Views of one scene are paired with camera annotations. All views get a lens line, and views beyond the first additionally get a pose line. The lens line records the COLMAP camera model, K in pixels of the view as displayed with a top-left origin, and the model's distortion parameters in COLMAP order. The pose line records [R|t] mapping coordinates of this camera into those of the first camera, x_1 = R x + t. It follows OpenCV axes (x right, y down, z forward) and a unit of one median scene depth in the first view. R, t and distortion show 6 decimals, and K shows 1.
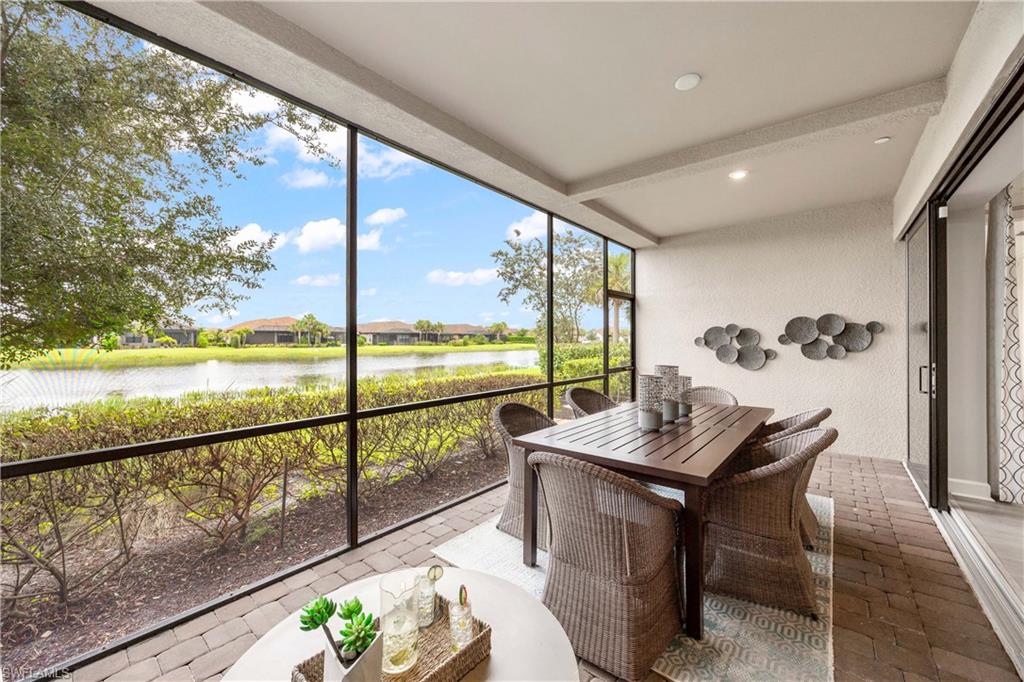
lens RADIAL K [[389.9, 0, 511.6], [0, 389.9, 339.3], [0, 0, 1]] dist [-0.002140, -0.000679]
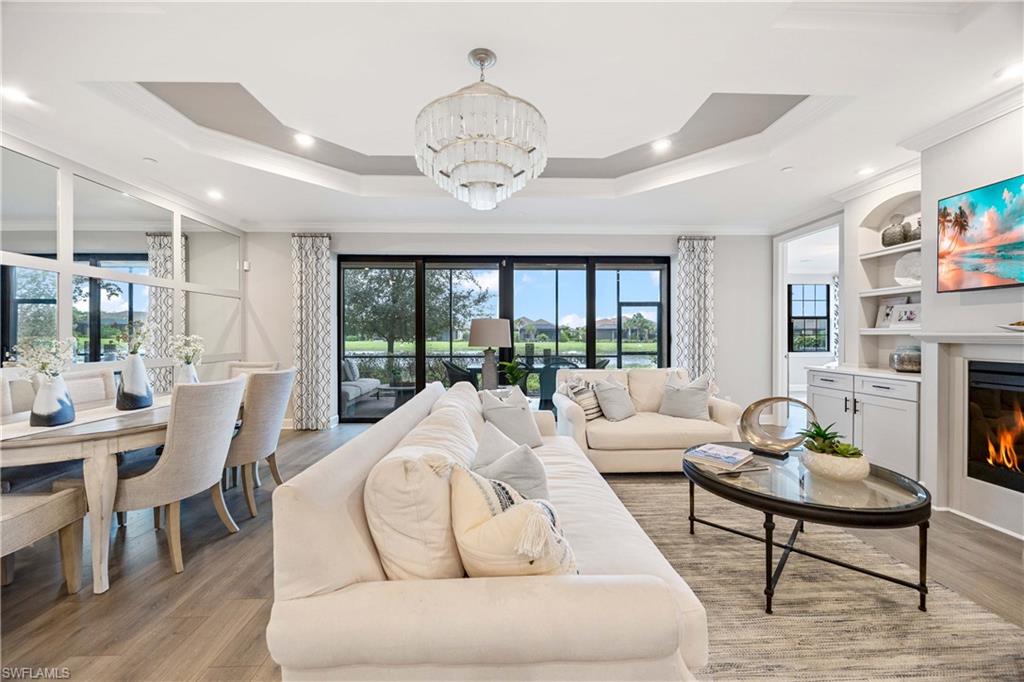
lens RADIAL K [[389.9, 0, 511.7], [0, 389.9, 334.8], [0, 0, 1]] dist [-0.002140, -0.000679]
pose [[0.665876, -0.003590, -0.746054, 0.089858], [0.001673, 0.999993, -0.003319, 0.000844], [0.746060, 0.000962, 0.665878, -0.030699]]
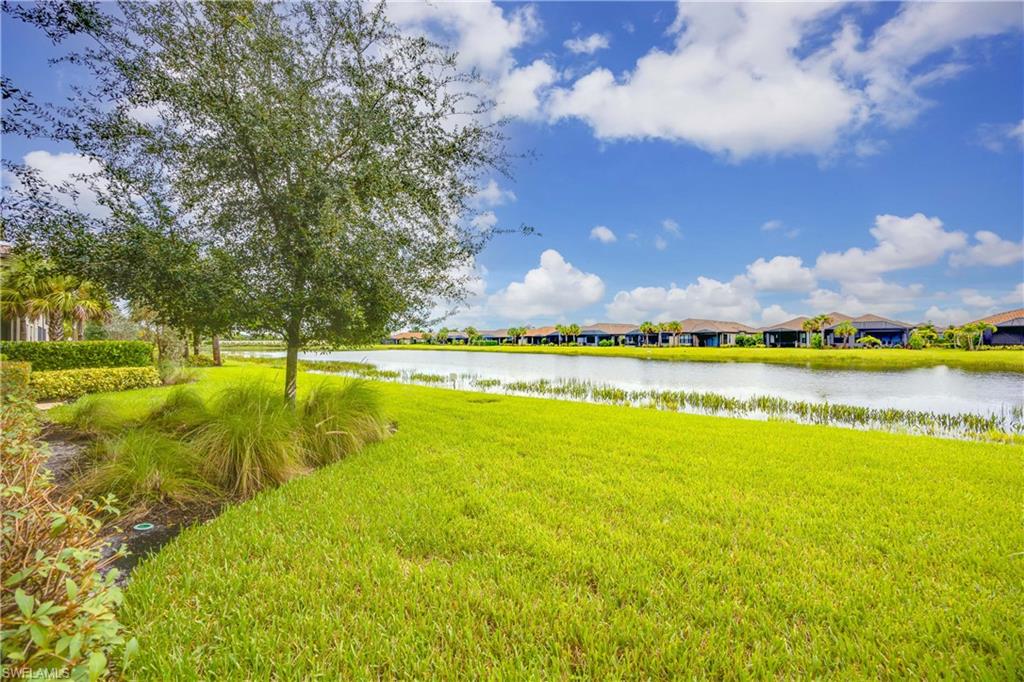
lens RADIAL K [[389.9, 0, 512.6], [0, 389.9, 343.3], [0, 0, 1]] dist [-0.002140, -0.000679]
pose [[0.030983, 0.002613, -0.999516, 0.014538], [0.006511, 0.999975, 0.002816, 0.000943], [0.999499, -0.006595, 0.030965, 0.103341]]
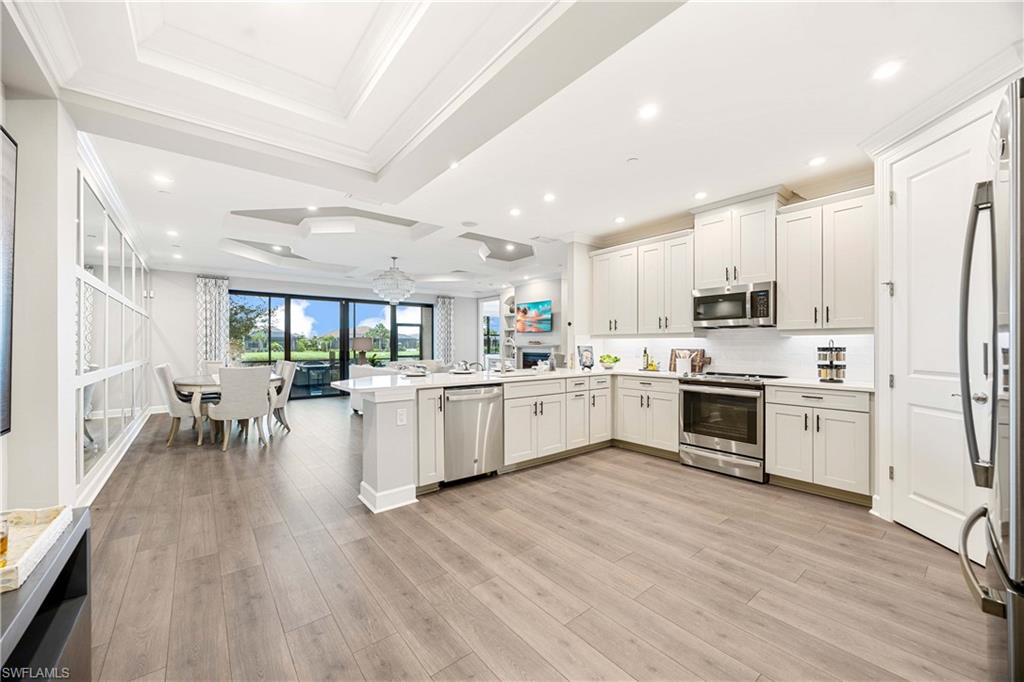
lens RADIAL K [[389.9, 0, 508.0], [0, 389.9, 347.0], [0, 0, 1]] dist [-0.002140, -0.000679]
pose [[0.979960, -0.000565, -0.199195, 0.111957], [0.001727, 0.999982, 0.005661, 0.000752], [0.199188, -0.005892, 0.979944, -0.099392]]
